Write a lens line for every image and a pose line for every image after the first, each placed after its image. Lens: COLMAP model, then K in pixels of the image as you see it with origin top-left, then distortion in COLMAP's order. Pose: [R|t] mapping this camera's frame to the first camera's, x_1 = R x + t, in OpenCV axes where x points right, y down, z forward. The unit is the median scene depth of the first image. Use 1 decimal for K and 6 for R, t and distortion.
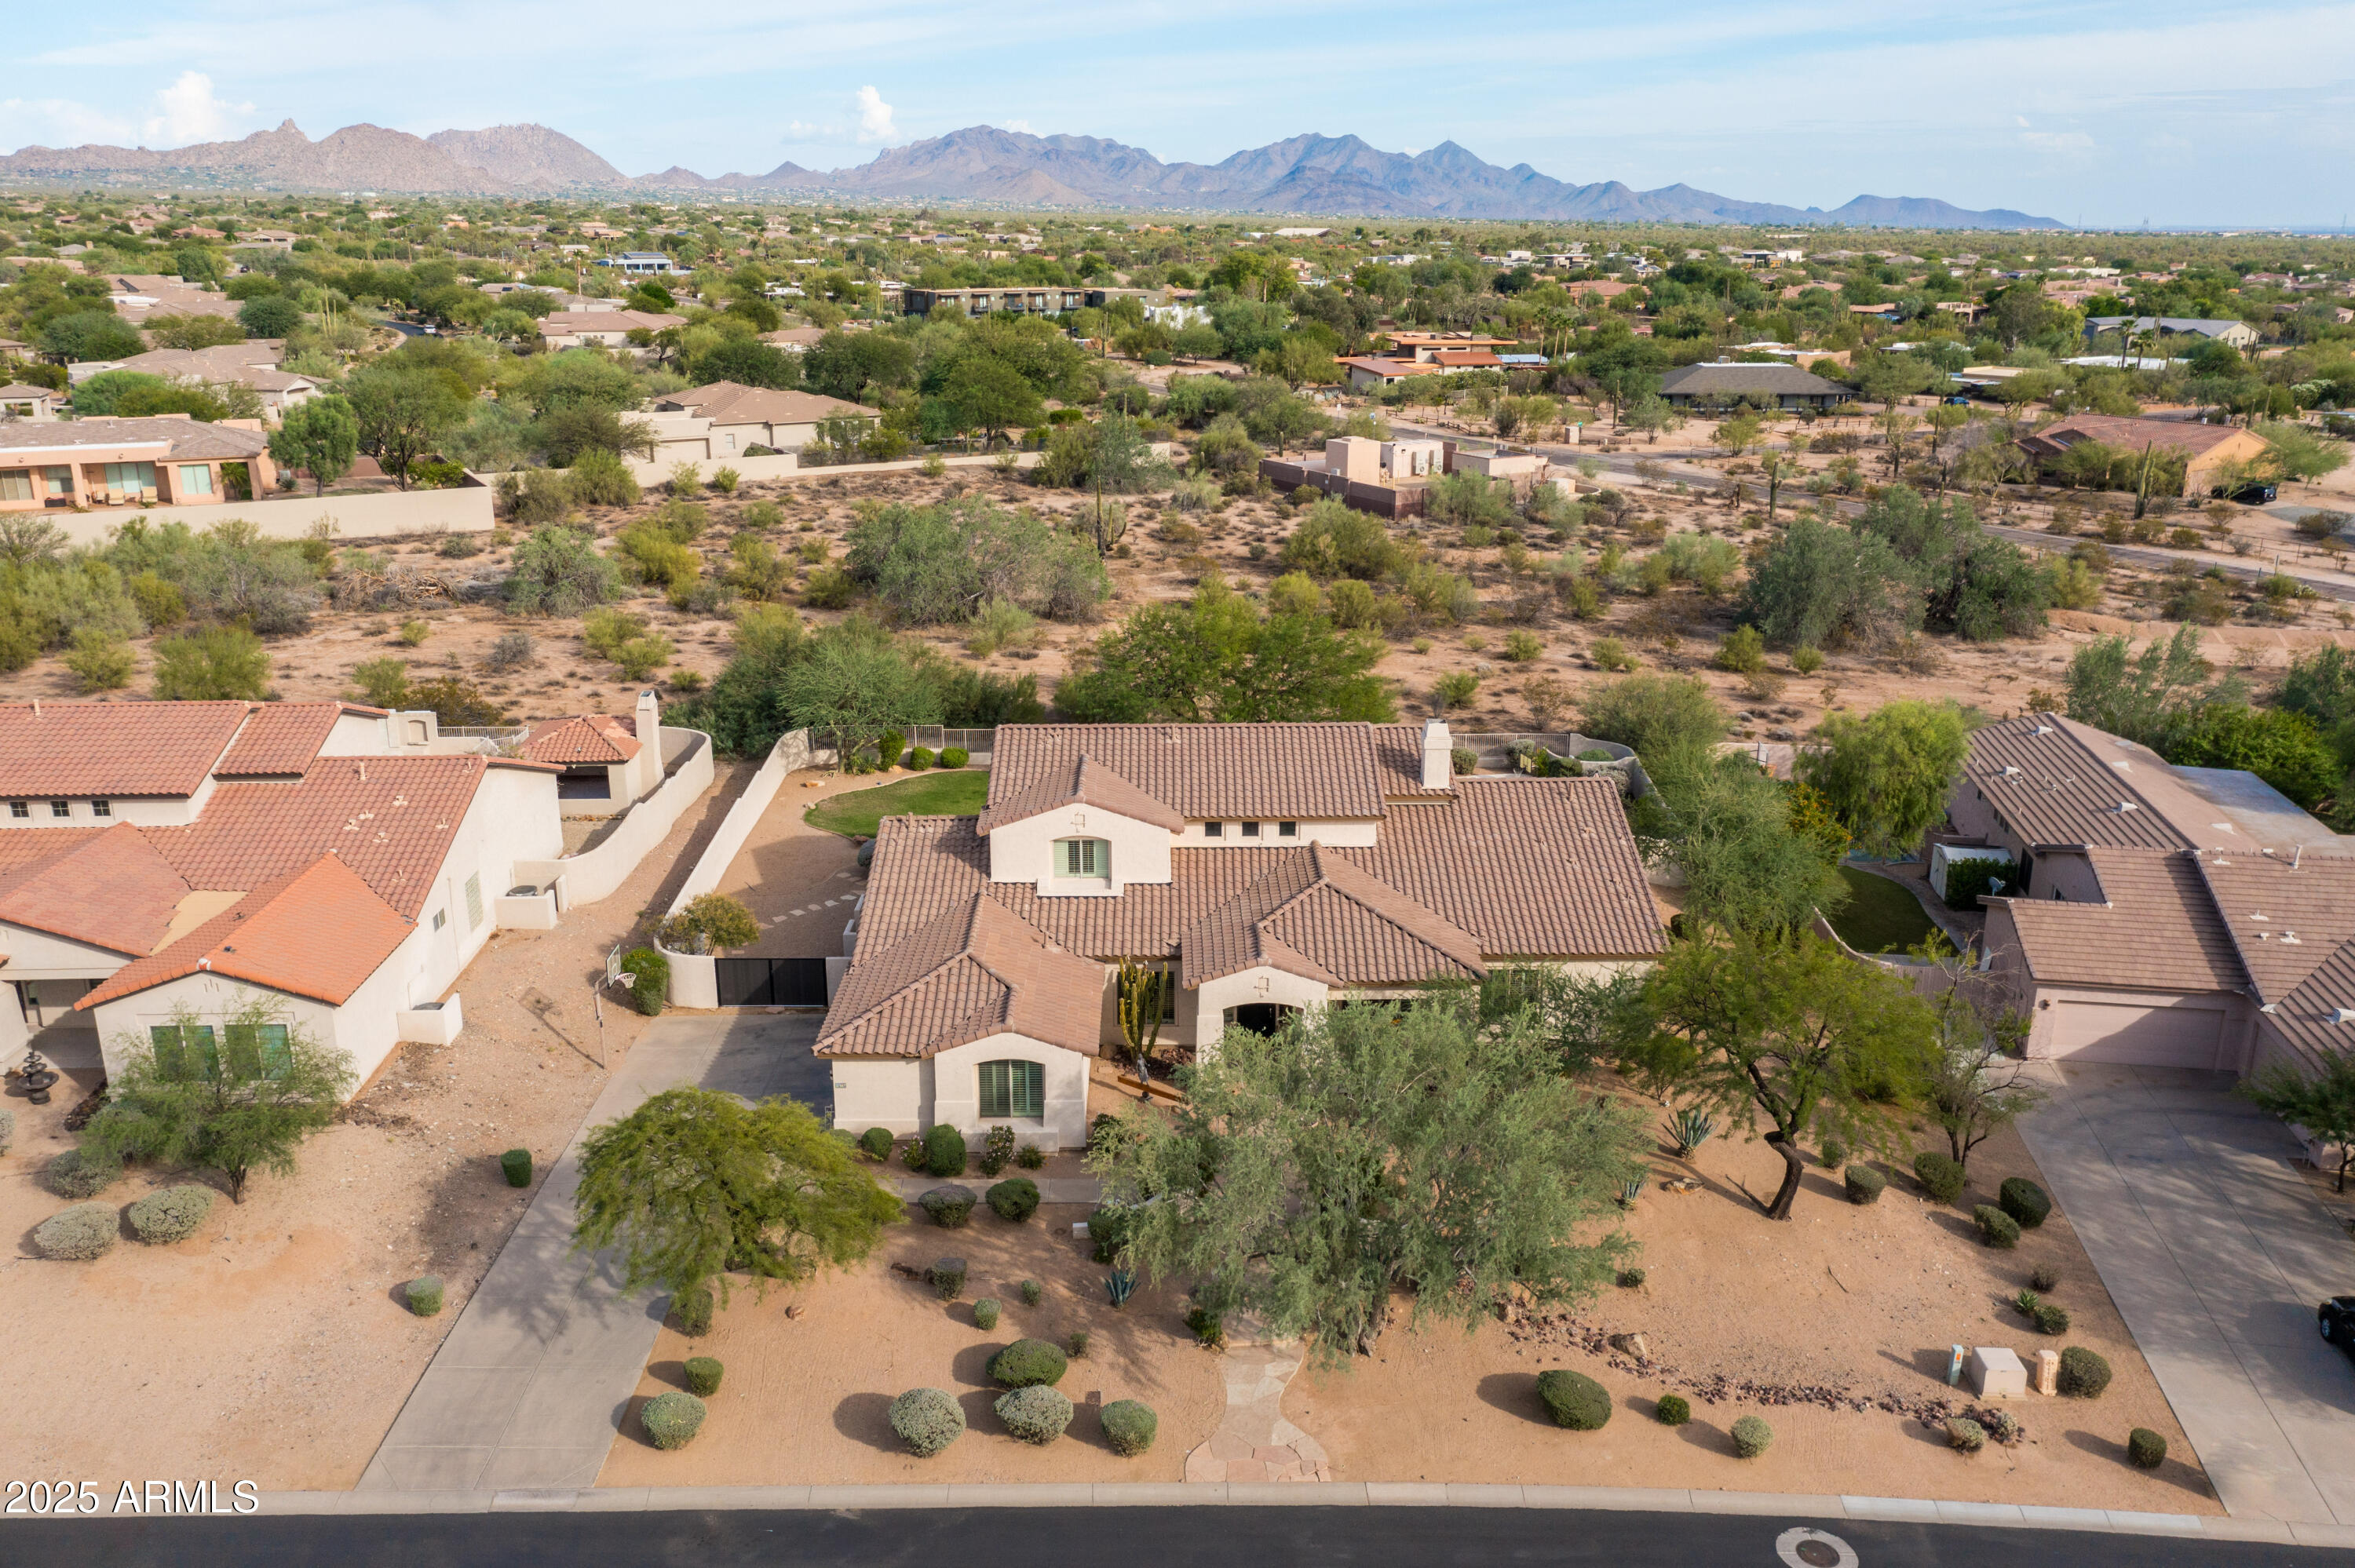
lens RADIAL K [[1922.6, 0, 1177.5], [0, 1922.6, 784.0], [0, 0, 1]] dist [0.003754, -0.005750]
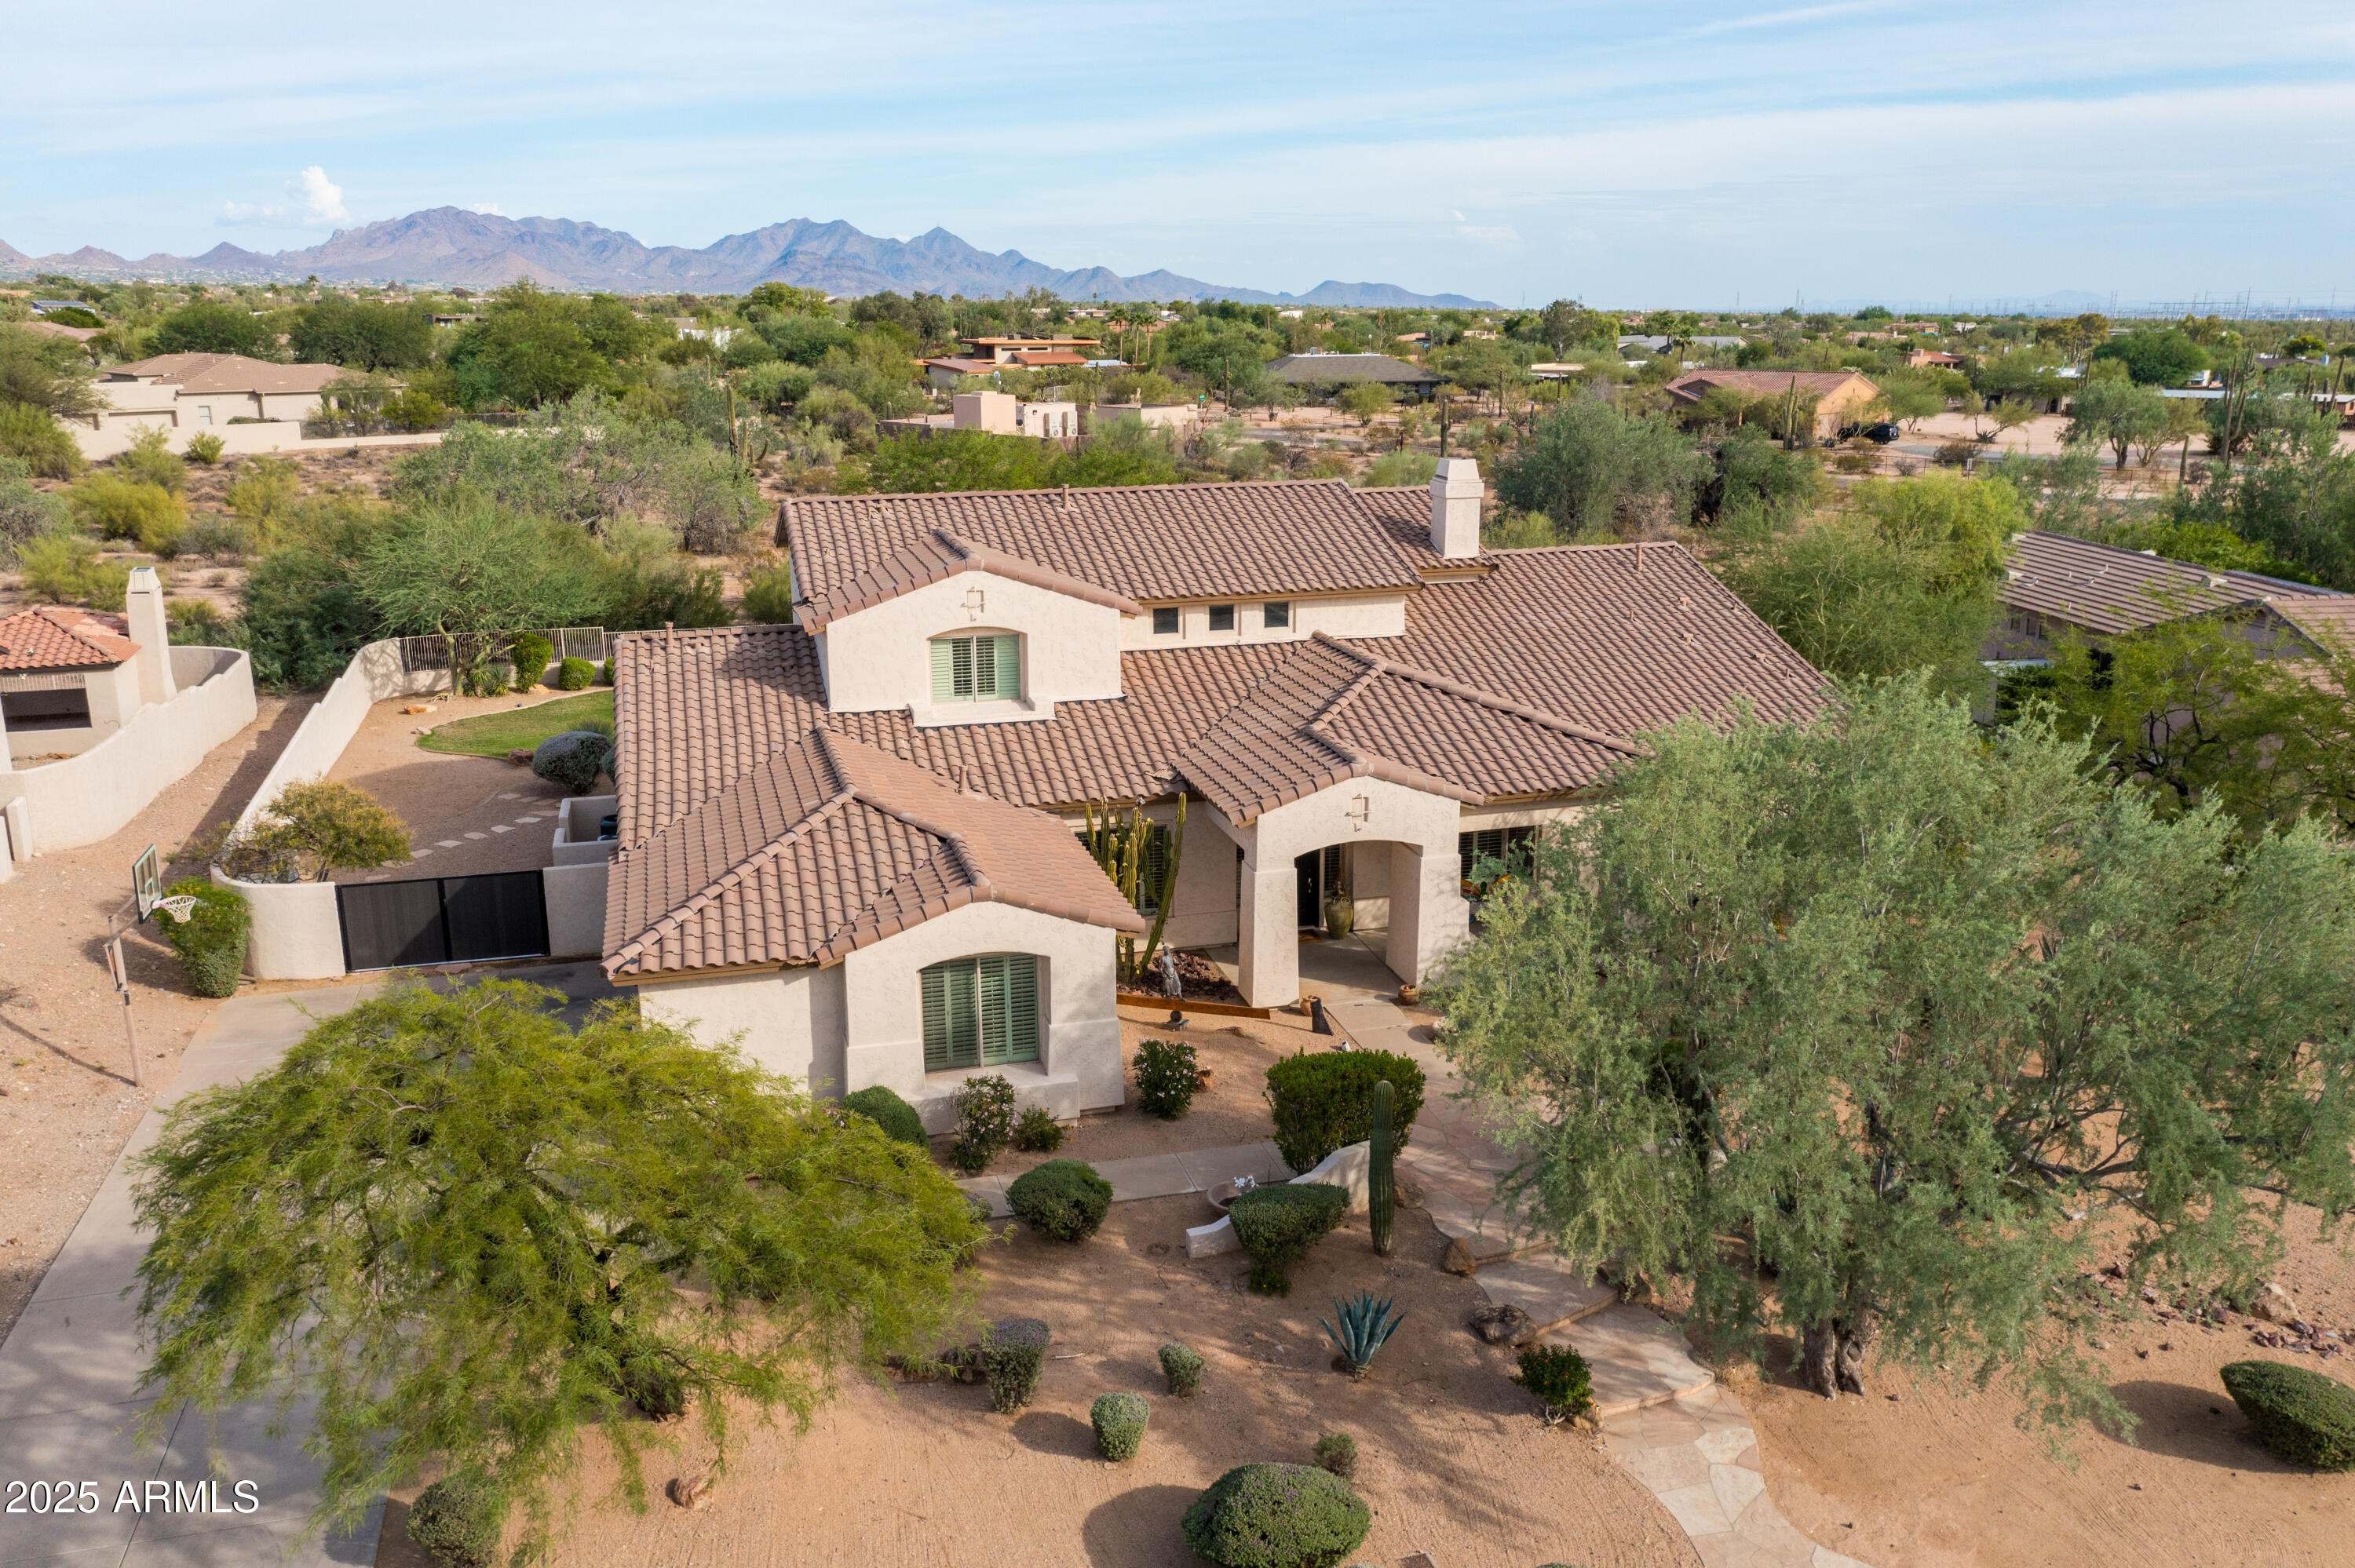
lens RADIAL K [[1897.7, 0, 1188.1], [0, 1897.7, 773.0], [0, 0, 1]] dist [0.007107, 0.002296]
pose [[0.964570, -0.068770, 0.254707, -0.061976], [0.082149, 0.995724, -0.042255, 0.045296], [-0.250712, 0.061682, 0.966095, 0.176891]]
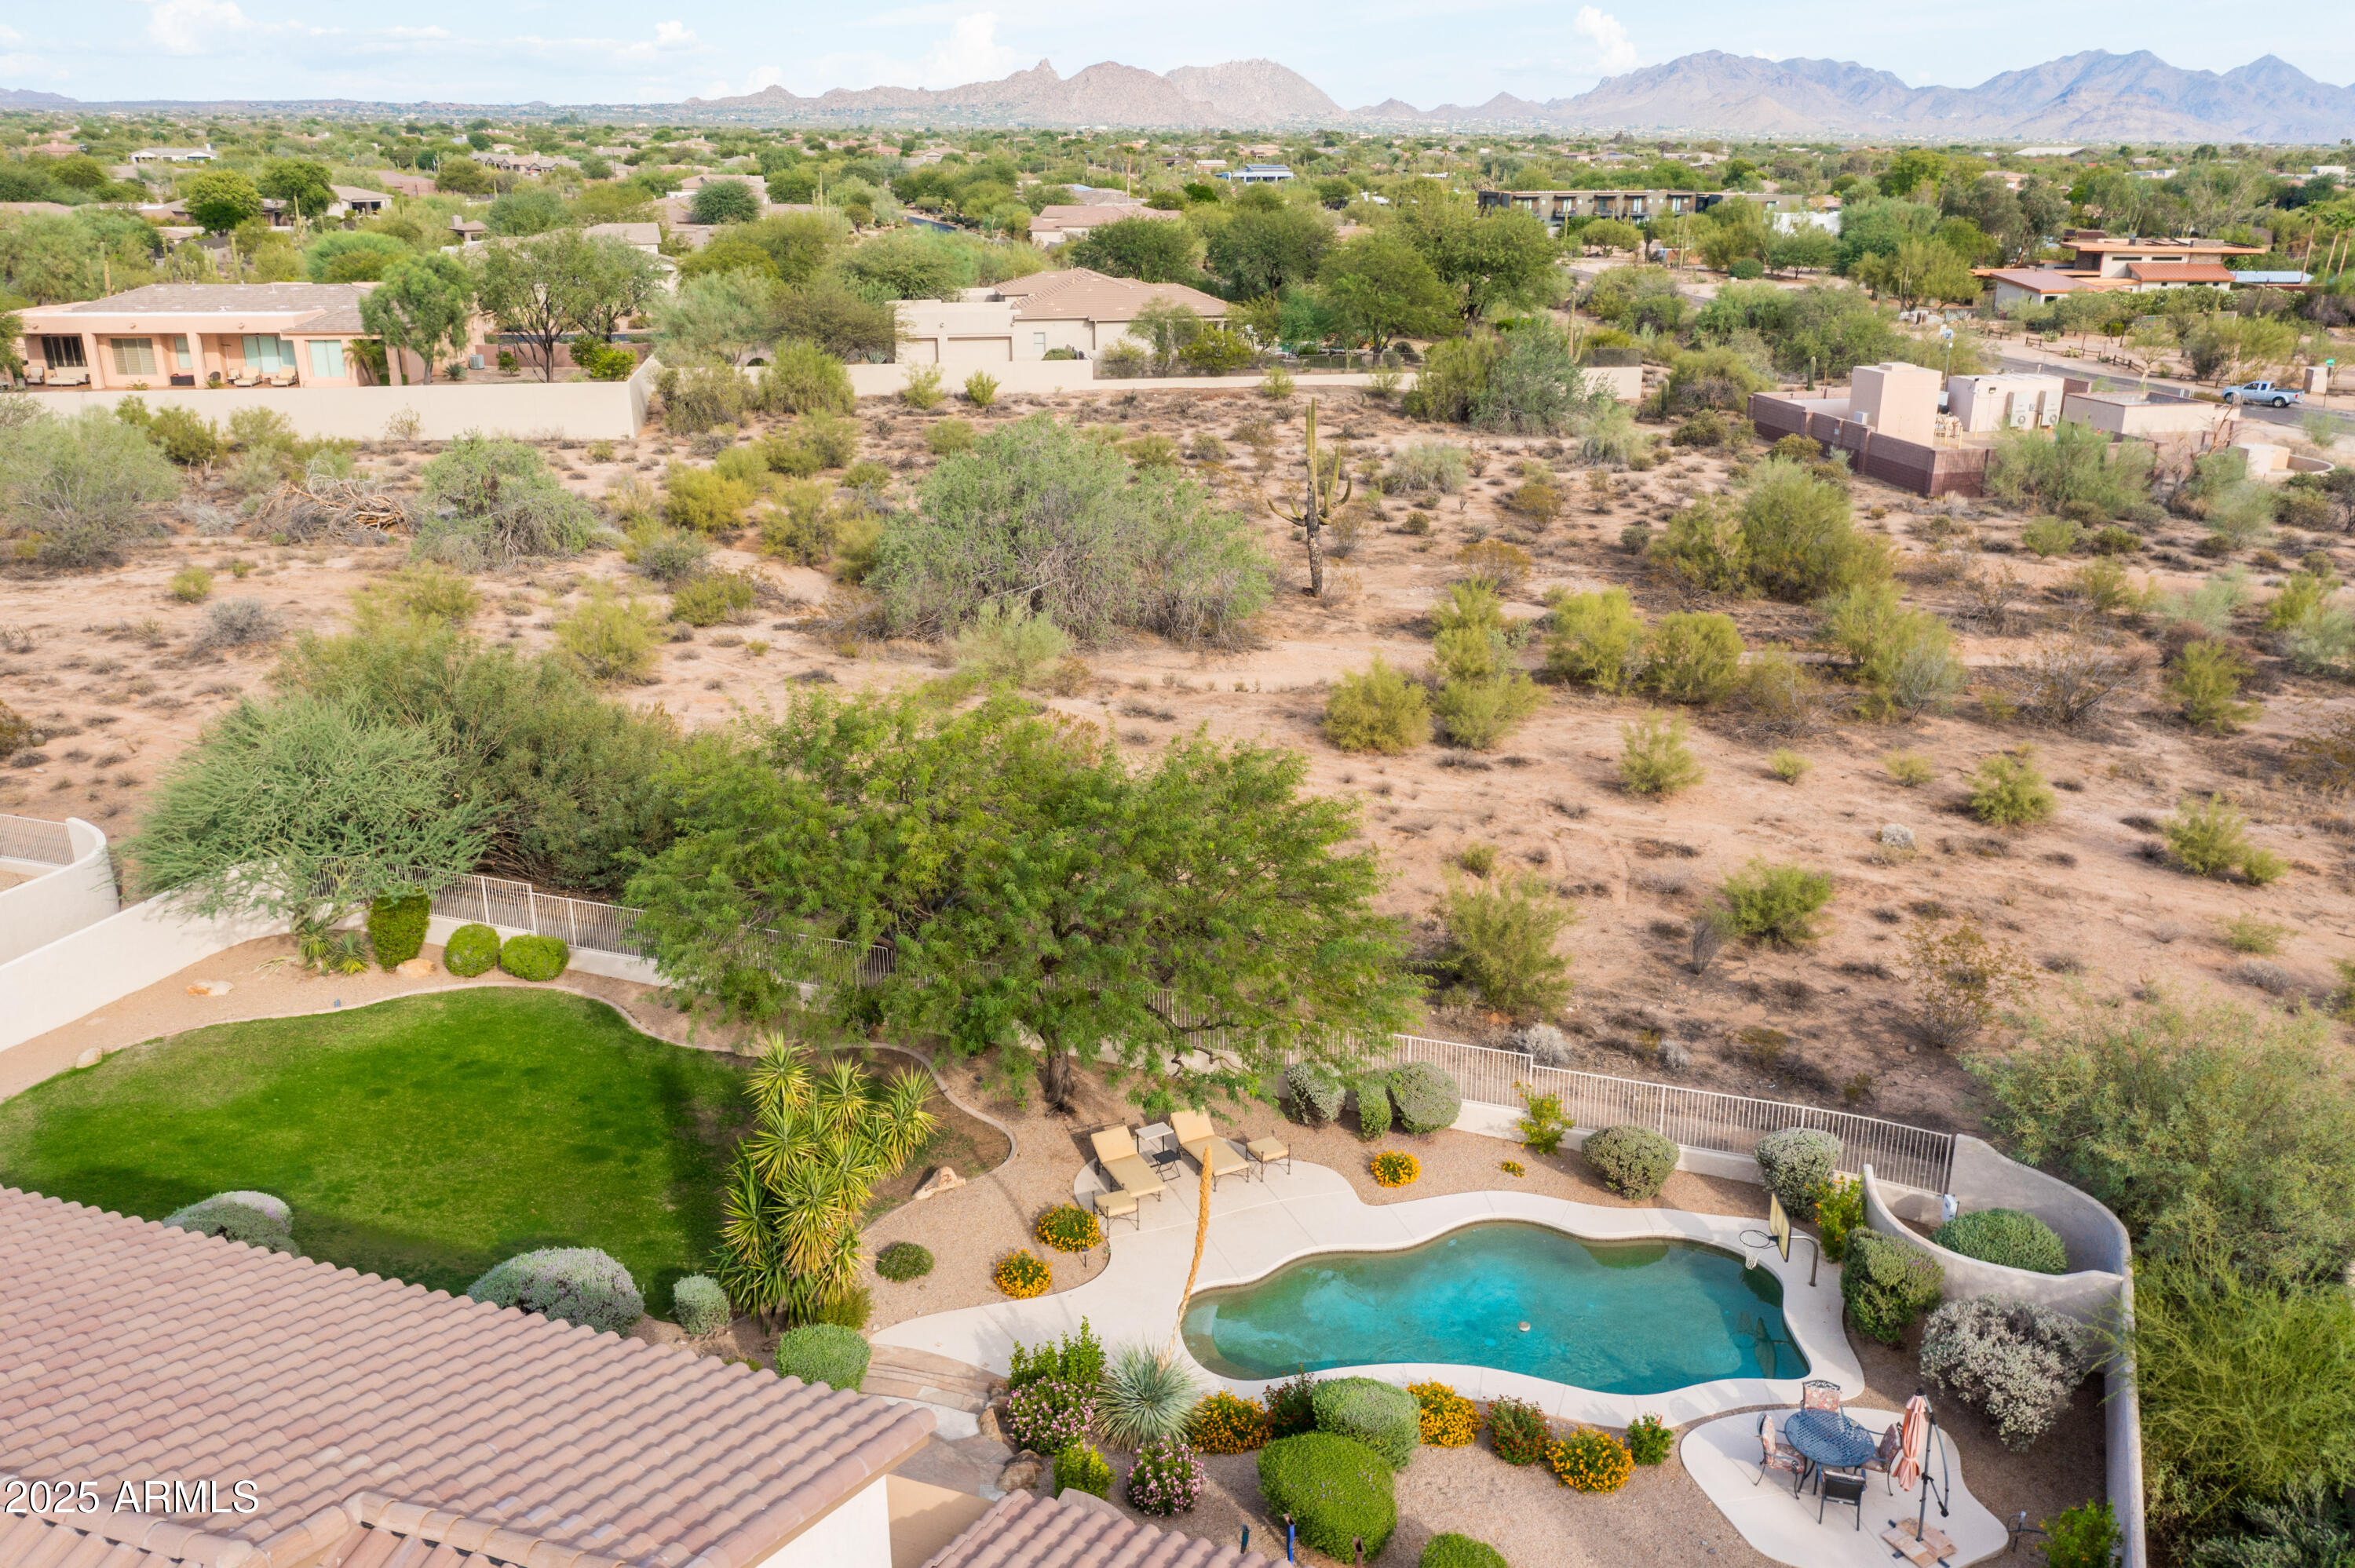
lens RADIAL K [[1835.2, 0, 1177.5], [0, 1835.2, 784.0], [0, 0, 1]] dist [0.011296, -0.001010]
pose [[0.929632, 0.115763, -0.349832, 0.117948], [-0.101766, 0.993105, 0.058197, -0.063041], [0.354157, -0.018501, 0.935003, 0.406935]]
